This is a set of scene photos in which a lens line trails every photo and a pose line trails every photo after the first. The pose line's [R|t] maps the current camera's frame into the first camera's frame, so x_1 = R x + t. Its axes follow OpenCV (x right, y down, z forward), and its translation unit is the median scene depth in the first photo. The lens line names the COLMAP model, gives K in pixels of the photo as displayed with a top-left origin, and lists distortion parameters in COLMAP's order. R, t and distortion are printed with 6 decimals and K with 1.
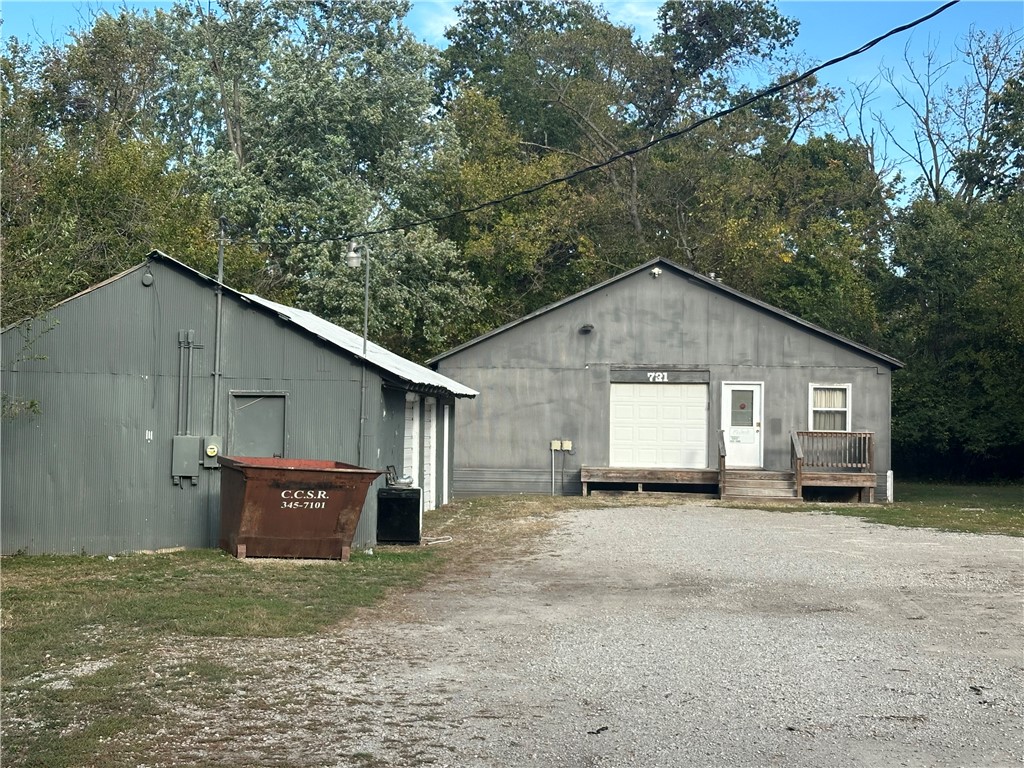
lens RADIAL K [[1710.3, 0, 512.0], [0, 1710.3, 384.0], [0, 0, 1]] dist [0.097759, -0.009573]
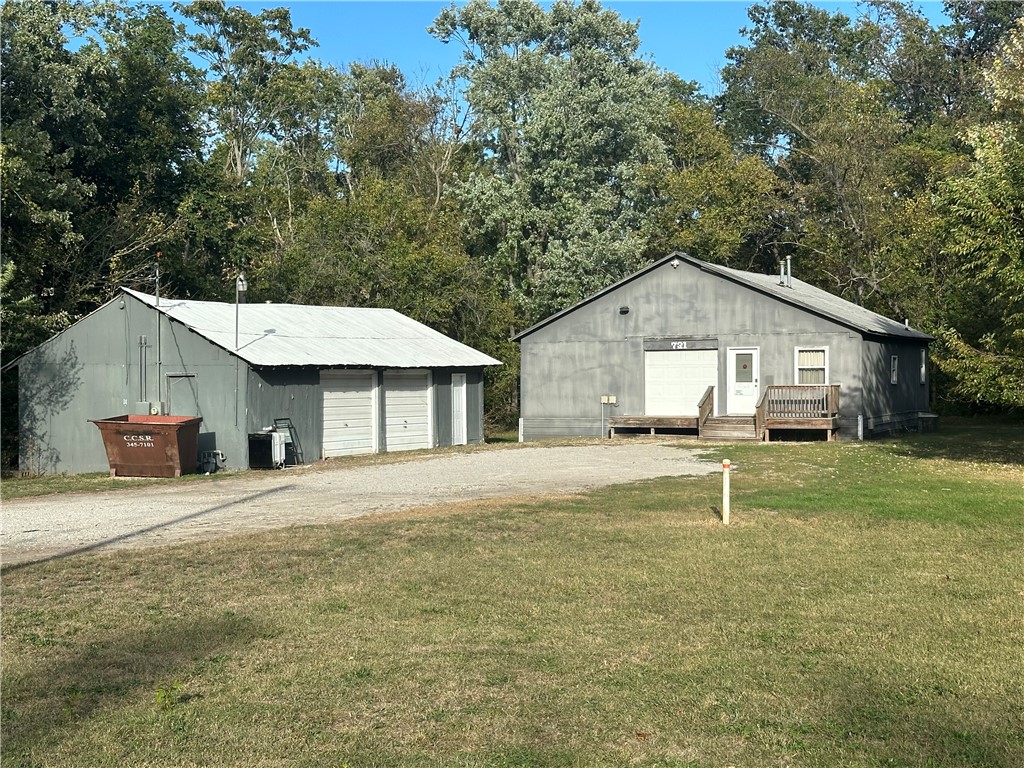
lens RADIAL K [[1569.9, 0, 512.0], [0, 1569.9, 384.0], [0, 0, 1]] dist [0.104206, 0.023270]
pose [[0.926697, -0.020165, -0.375269, 0.411700], [0.030880, 0.999268, 0.022563, -0.005571], [0.374539, -0.032497, 0.926641, -0.141971]]
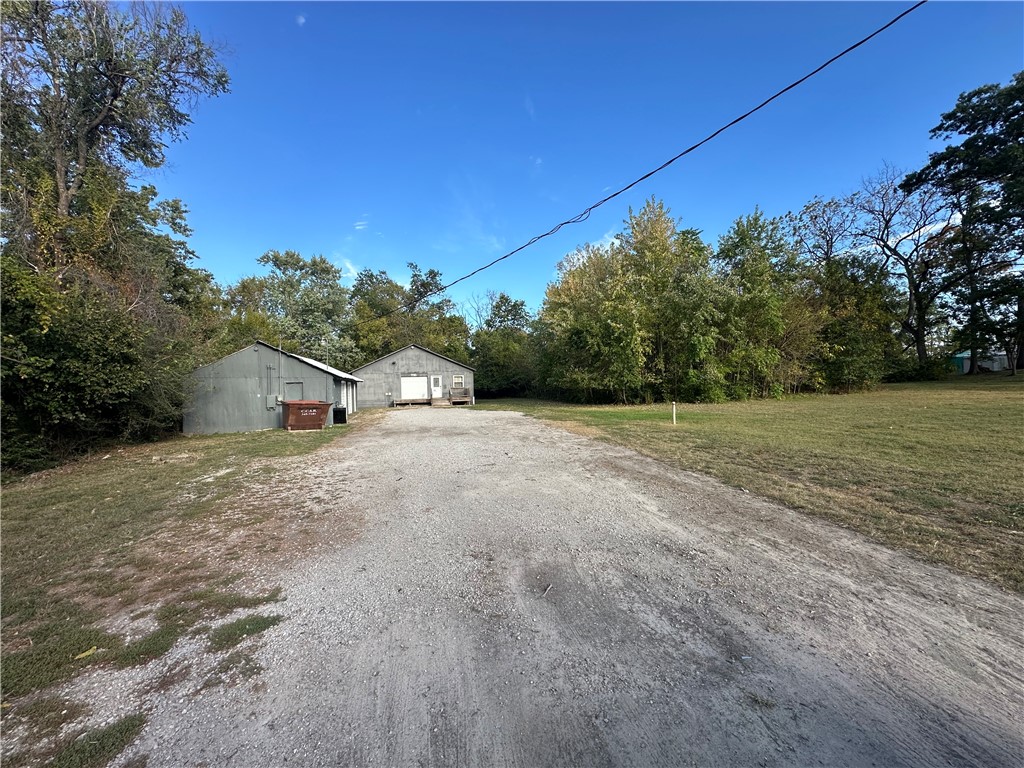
lens RADIAL K [[420.1, 0, 512.0], [0, 420.1, 384.0], [0, 0, 1]] dist [0.002315, 0.000033]
pose [[0.950298, -0.036211, 0.309230, 0.003130], [0.031303, 0.999293, 0.020820, 0.003254], [-0.309765, -0.010105, 0.950759, 0.042243]]
